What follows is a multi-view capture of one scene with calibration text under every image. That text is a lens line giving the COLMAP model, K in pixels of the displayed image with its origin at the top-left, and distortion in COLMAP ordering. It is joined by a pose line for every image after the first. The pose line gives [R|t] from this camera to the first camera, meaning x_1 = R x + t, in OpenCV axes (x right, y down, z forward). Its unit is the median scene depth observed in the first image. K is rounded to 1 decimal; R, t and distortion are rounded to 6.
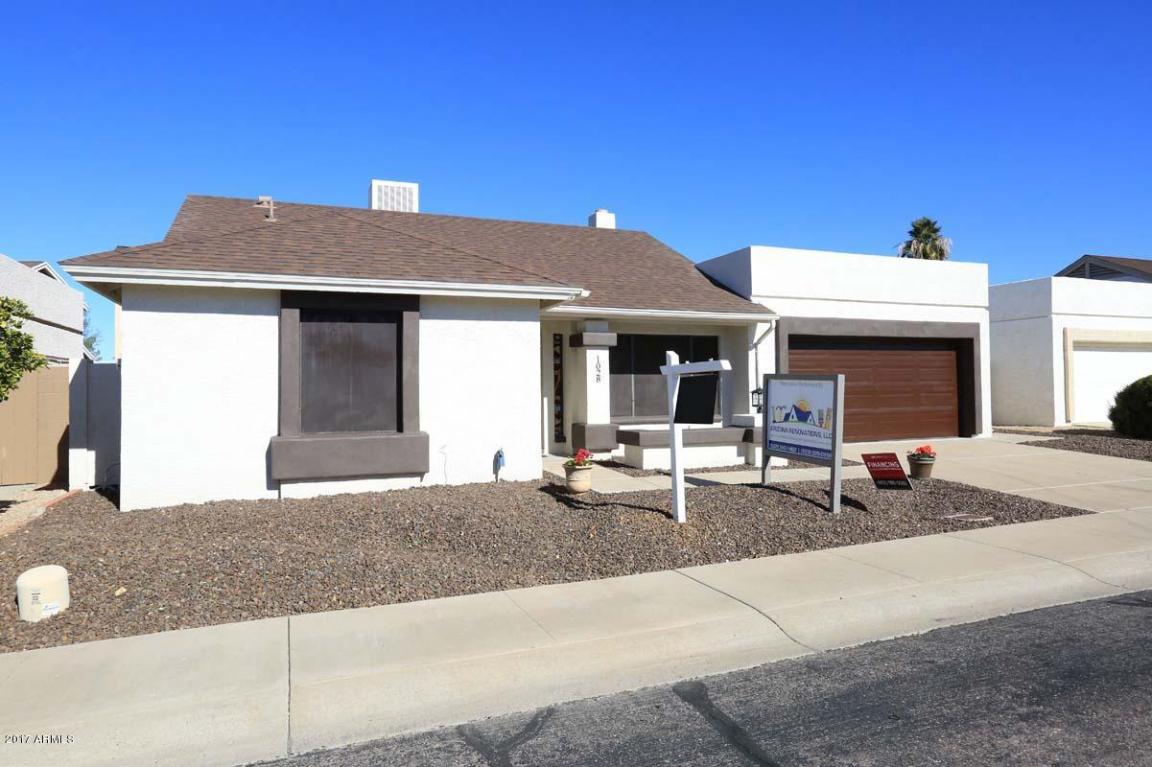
lens RADIAL K [[705.3, 0, 602.4], [0, 705.3, 383.9], [0, 0, 1]] dist [-0.032251, 0.040581]
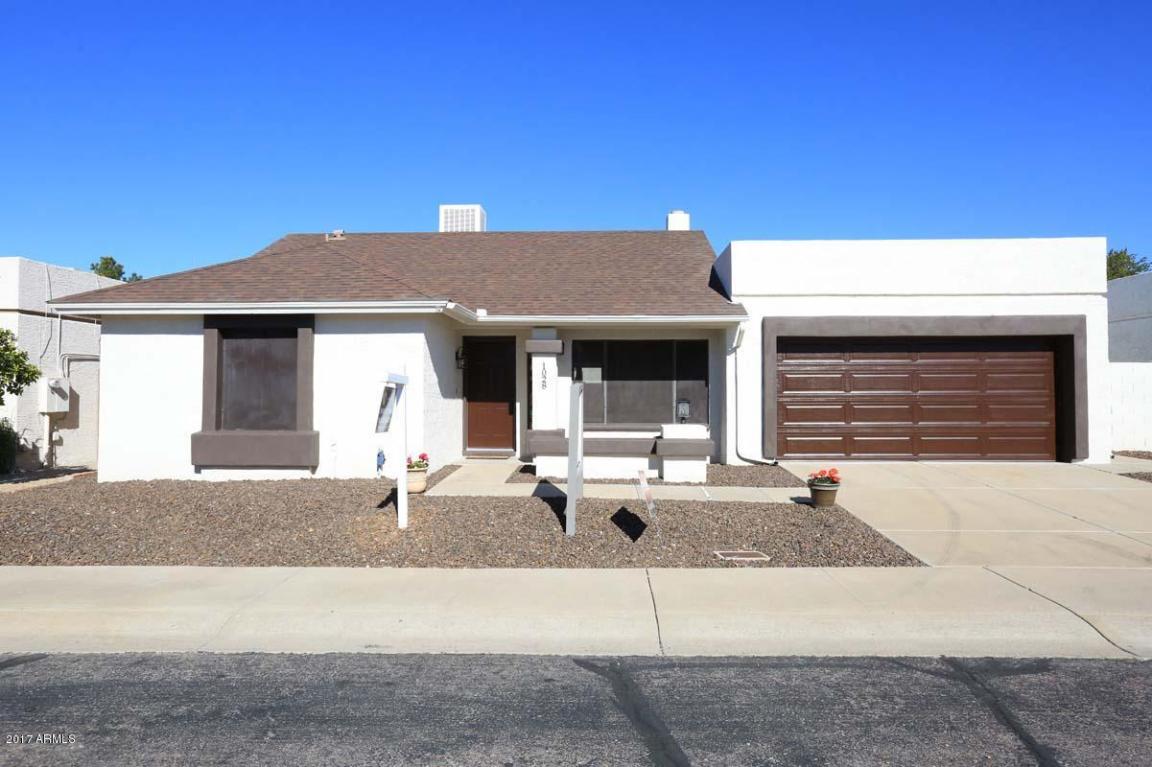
lens RADIAL K [[705.3, 0, 602.4], [0, 705.3, 383.9], [0, 0, 1]] dist [-0.032251, 0.040581]
pose [[0.912358, 0.007001, -0.409333, 0.590940], [-0.006927, 0.999975, 0.001664, -0.013939], [0.409335, 0.001318, 0.912383, 0.126874]]
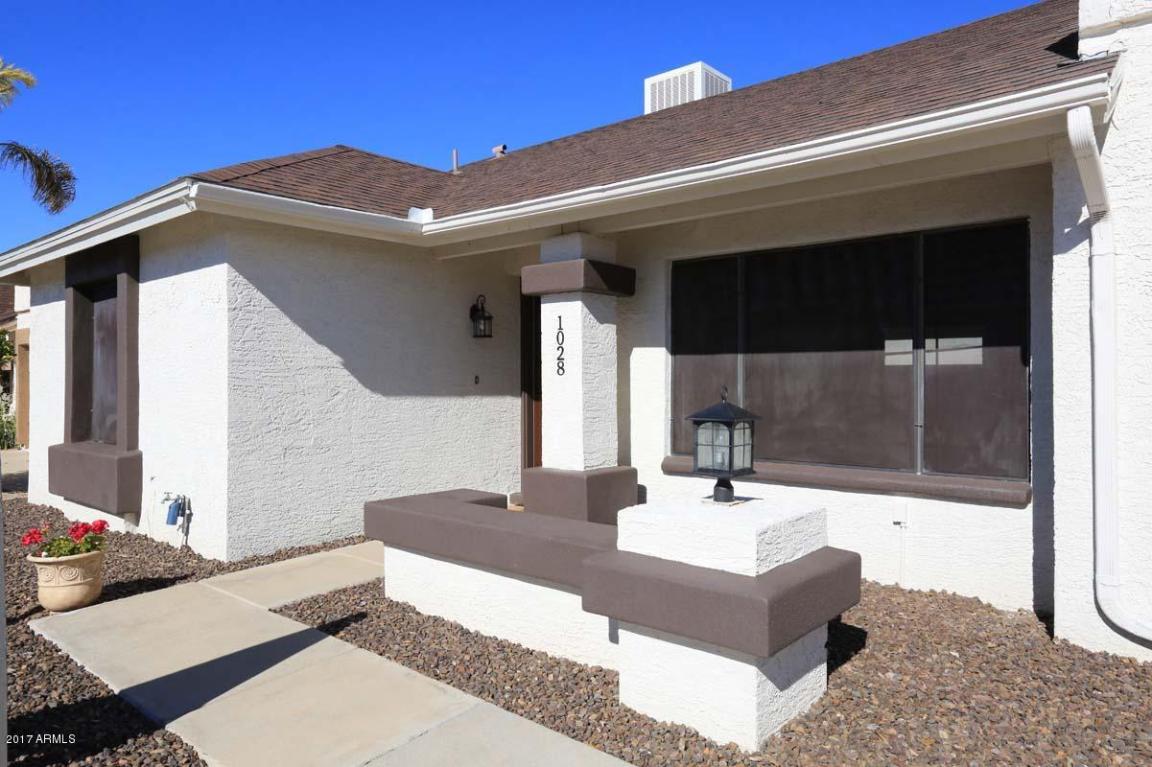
lens RADIAL K [[777.0, 0, 578.3], [0, 777.0, 378.3], [0, 0, 1]] dist [0.002224, 0.001549]
pose [[0.432364, 0.005264, -0.901684, 0.531061], [0.003225, 0.999968, 0.007383, -0.004759], [0.901693, -0.006100, 0.432333, 0.967478]]
